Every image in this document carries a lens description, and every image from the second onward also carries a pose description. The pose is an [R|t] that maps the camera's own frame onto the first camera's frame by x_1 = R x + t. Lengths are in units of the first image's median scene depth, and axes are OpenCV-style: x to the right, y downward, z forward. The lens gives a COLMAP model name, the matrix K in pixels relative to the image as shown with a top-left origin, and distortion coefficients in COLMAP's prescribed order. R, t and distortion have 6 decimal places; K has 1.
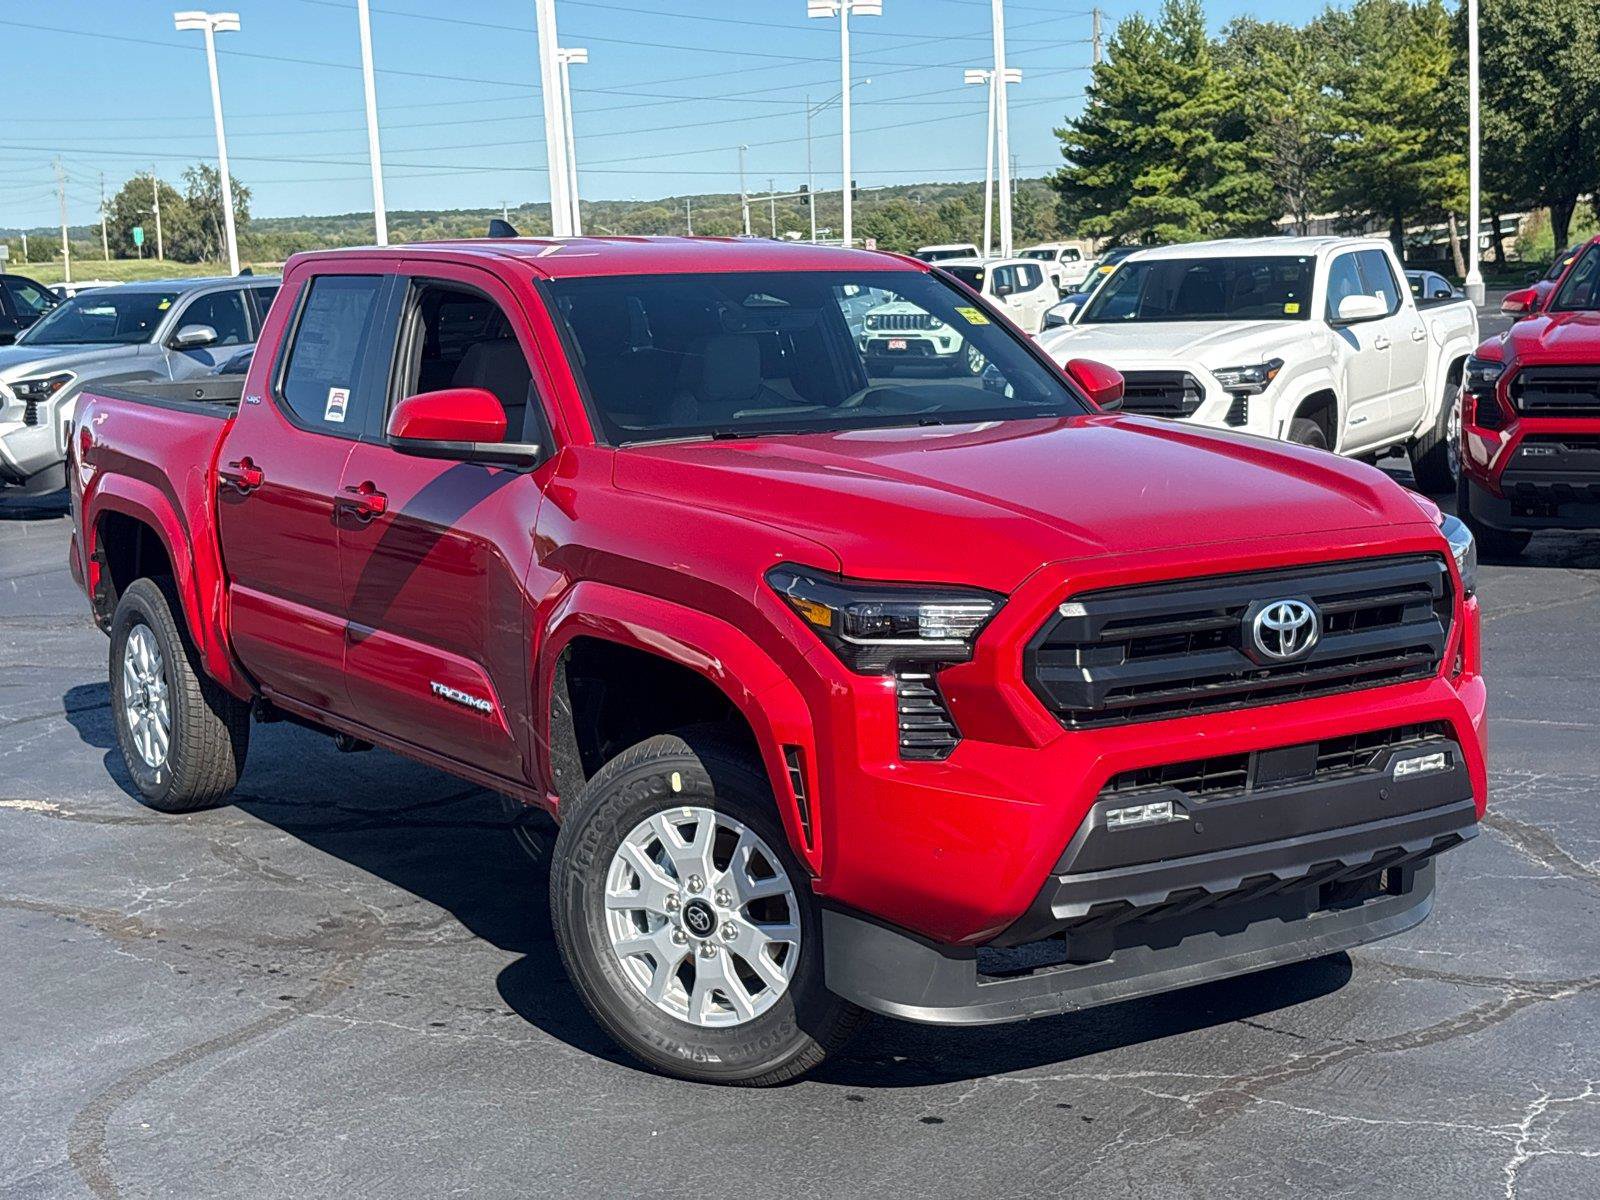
lens RADIAL K [[2459.9, 0, 807.6], [0, 2459.9, 611.1], [0, 0, 1]] dist [0.081887, 0.000000]
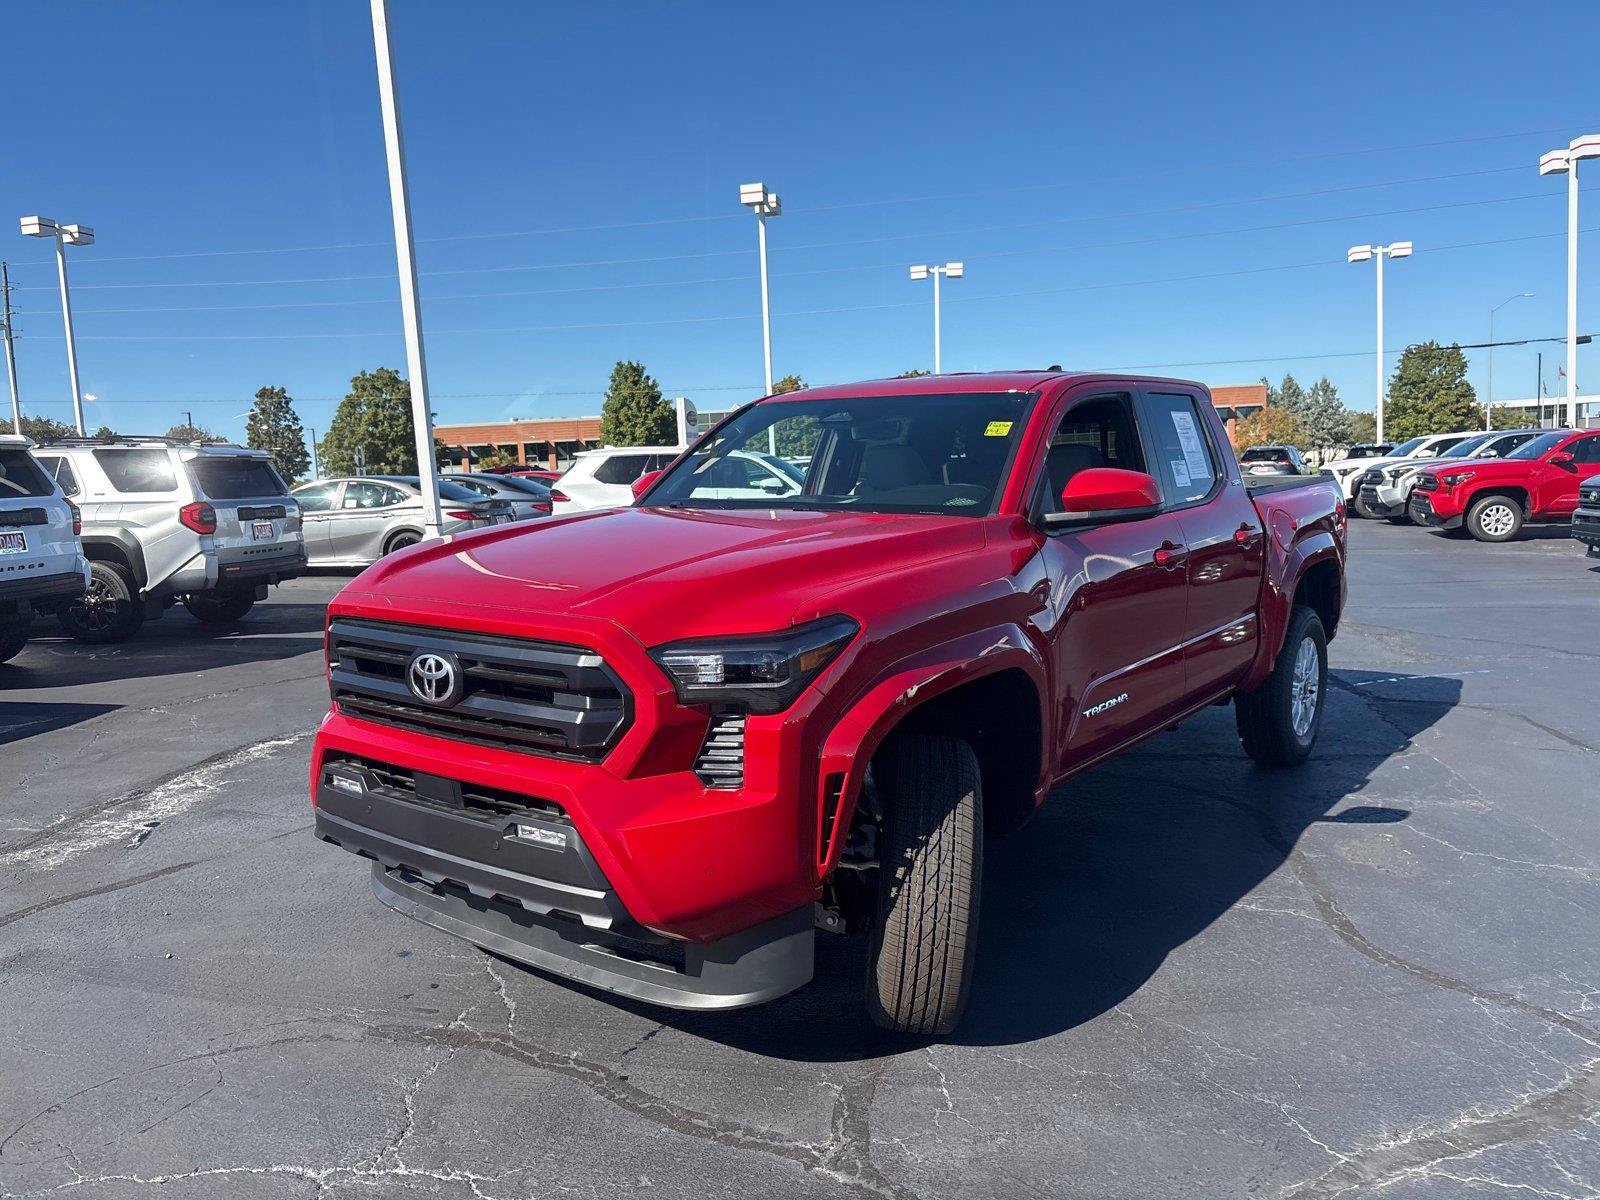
lens RADIAL K [[1227.7, 0, 772.7], [0, 1227.7, 612.7], [0, 0, 1]] dist [0.035922, -0.042611]
pose [[0.319670, 0.139438, -0.937213, 0.681757], [-0.124400, 0.986727, 0.104374, -0.091308], [0.939327, 0.083224, 0.332774, 0.800731]]
